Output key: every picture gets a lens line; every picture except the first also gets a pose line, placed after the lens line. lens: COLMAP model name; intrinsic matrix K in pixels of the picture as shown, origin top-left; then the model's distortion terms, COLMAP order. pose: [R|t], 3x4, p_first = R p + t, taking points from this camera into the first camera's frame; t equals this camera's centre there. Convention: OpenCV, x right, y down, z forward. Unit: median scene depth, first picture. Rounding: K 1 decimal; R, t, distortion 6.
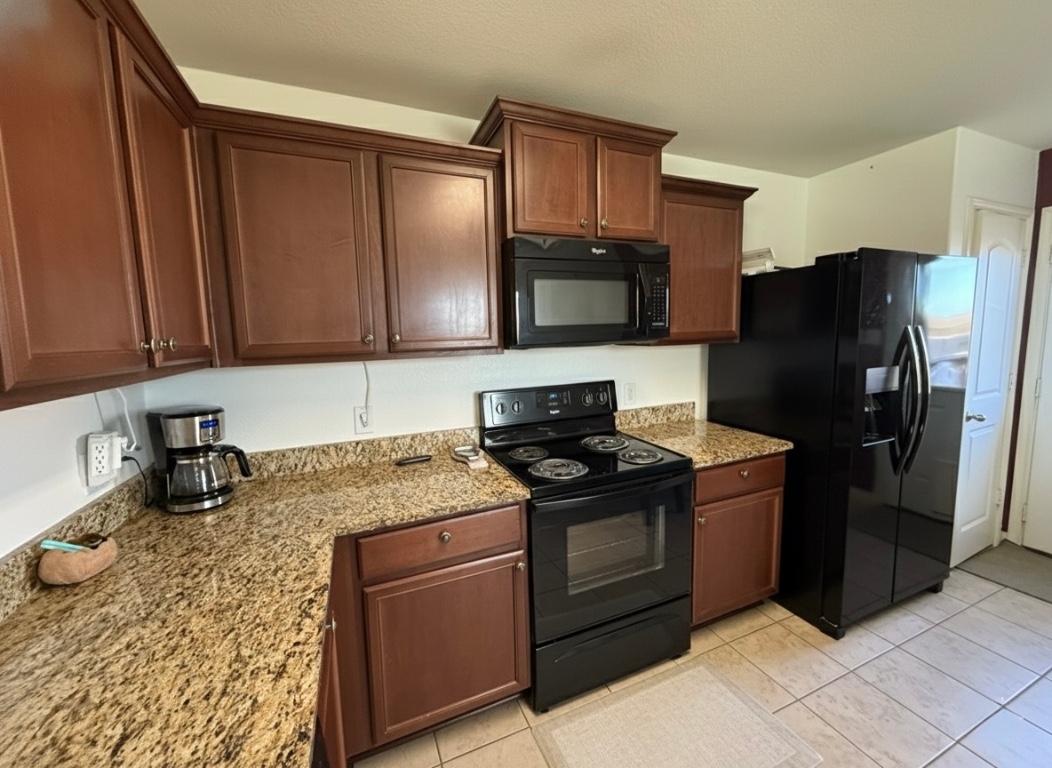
lens RADIAL K [[417.1, 0, 526.2], [0, 417.1, 380.8], [0, 0, 1]] dist [0.000240, -0.000044]
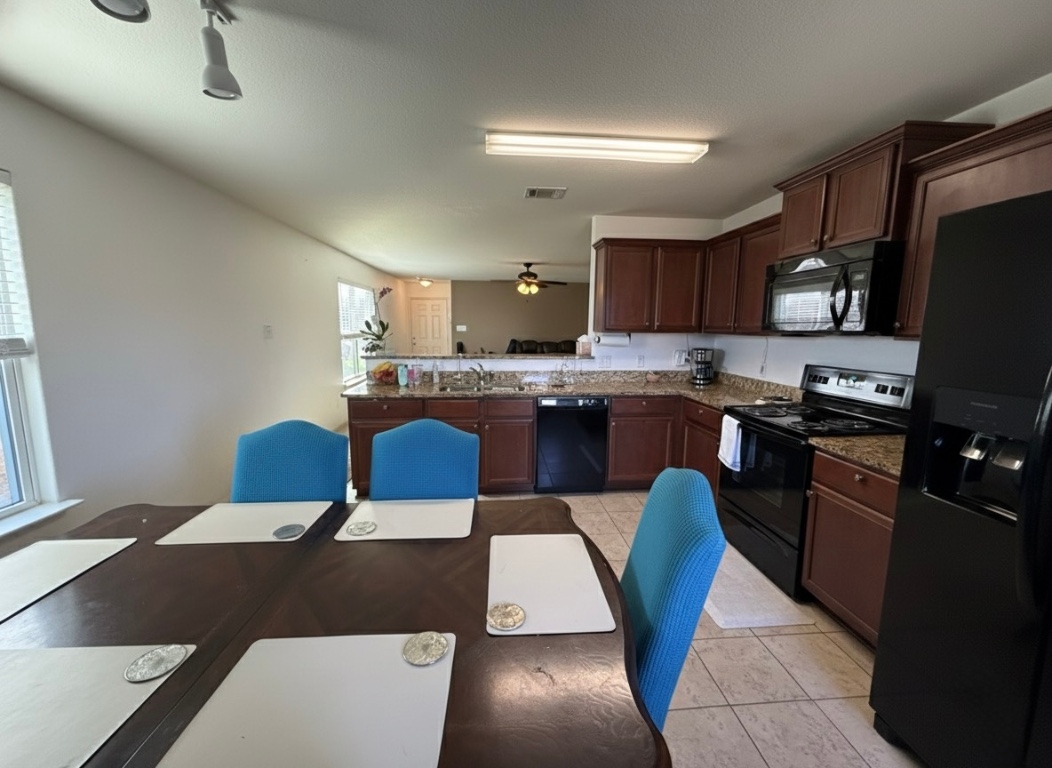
lens RADIAL K [[417.1, 0, 526.2], [0, 417.1, 380.8], [0, 0, 1]] dist [0.000240, -0.000044]
pose [[-0.306438, 0.150423, -0.939930, 1.818193], [-0.101834, 0.976588, 0.189490, -0.106921], [0.946428, 0.153784, -0.283945, 0.583293]]
